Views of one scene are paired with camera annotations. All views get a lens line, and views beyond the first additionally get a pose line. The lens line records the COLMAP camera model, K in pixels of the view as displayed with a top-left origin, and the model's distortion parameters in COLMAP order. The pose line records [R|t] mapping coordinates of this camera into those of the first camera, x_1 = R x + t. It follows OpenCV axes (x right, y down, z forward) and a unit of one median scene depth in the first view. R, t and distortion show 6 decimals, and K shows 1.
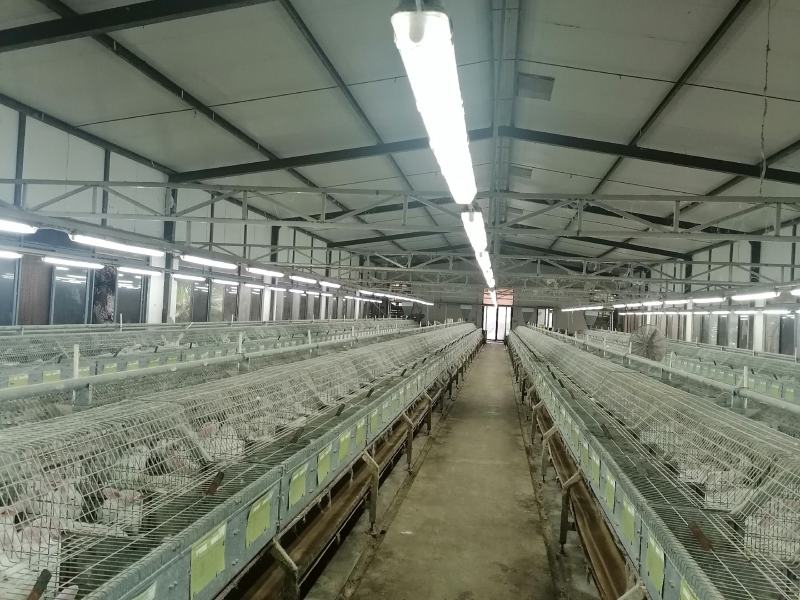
lens RADIAL K [[595.2, 0, 400.0], [0, 595.2, 300.0], [0, 0, 1]] dist [0.108769, -0.129999]
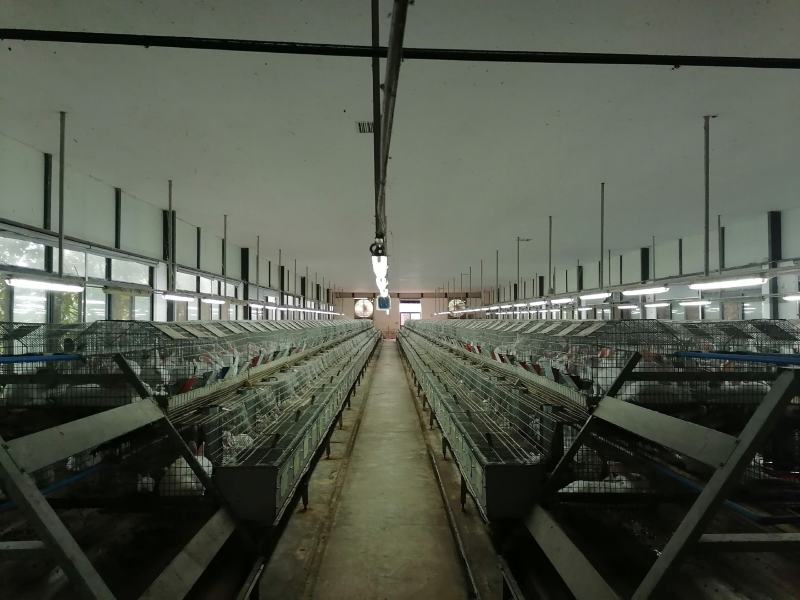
lens RADIAL K [[595.2, 0, 400.0], [0, 595.2, 300.0], [0, 0, 1]] dist [0.108769, -0.129999]
pose [[0.987938, -0.033176, 0.151254, -0.247029], [0.034483, 0.999387, -0.006024, -0.041178], [-0.150961, 0.011167, 0.988477, -1.726279]]
